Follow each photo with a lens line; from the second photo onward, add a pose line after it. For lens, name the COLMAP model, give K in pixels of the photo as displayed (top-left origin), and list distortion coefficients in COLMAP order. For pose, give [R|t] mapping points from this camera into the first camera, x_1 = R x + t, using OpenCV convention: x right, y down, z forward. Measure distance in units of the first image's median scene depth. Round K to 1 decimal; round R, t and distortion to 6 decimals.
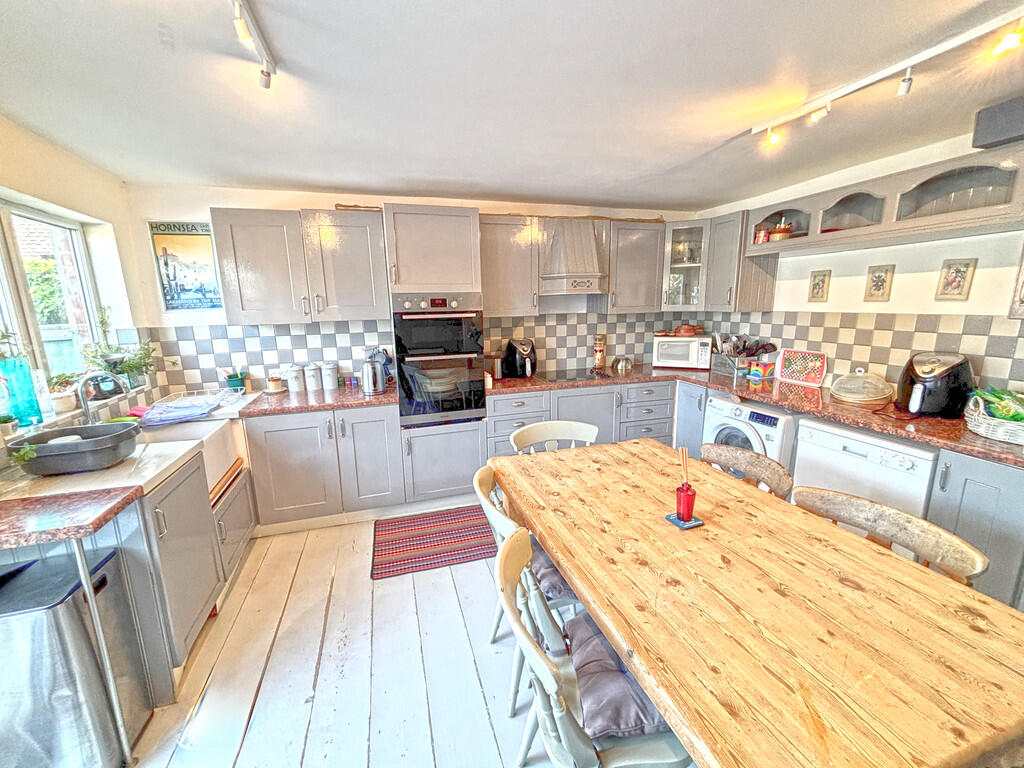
lens RADIAL K [[410.0, 0, 510.0], [0, 410.0, 384.4], [0, 0, 1]] dist [0.000732, -0.000575]
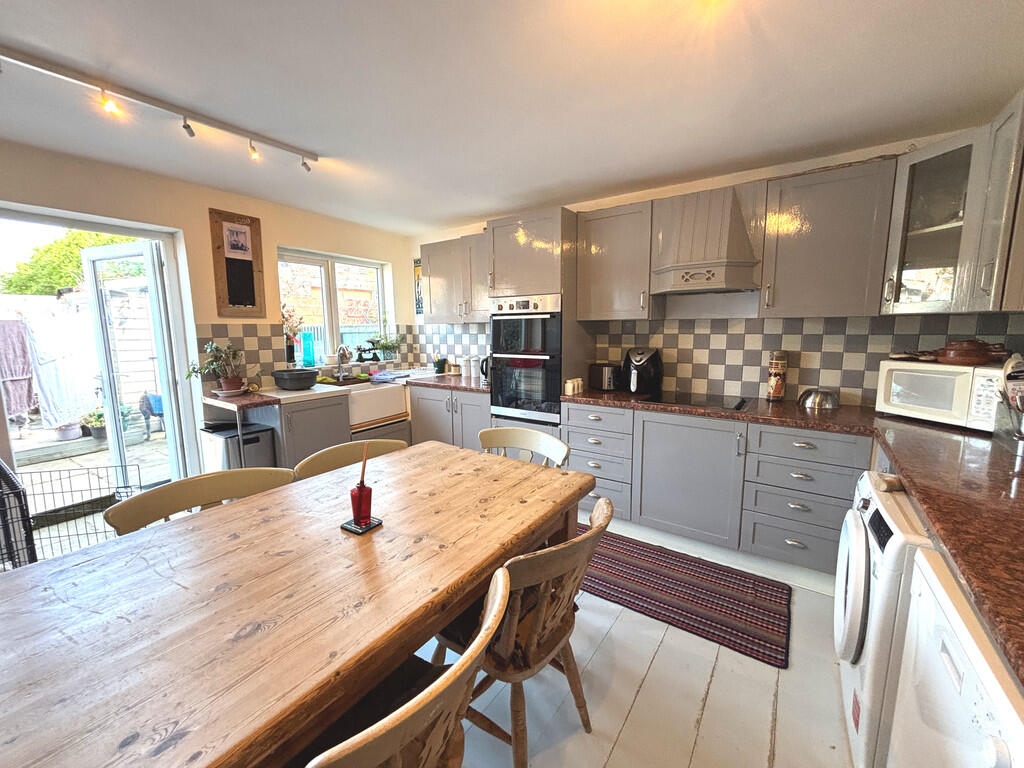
lens RADIAL K [[410.0, 0, 509.3], [0, 410.0, 382.1], [0, 0, 1]] dist [0.000732, -0.000575]
pose [[0.605341, 0.119433, -0.786955, 0.594635], [-0.161047, 0.986608, 0.025853, -0.020915], [0.779504, 0.111087, 0.616469, 0.308783]]
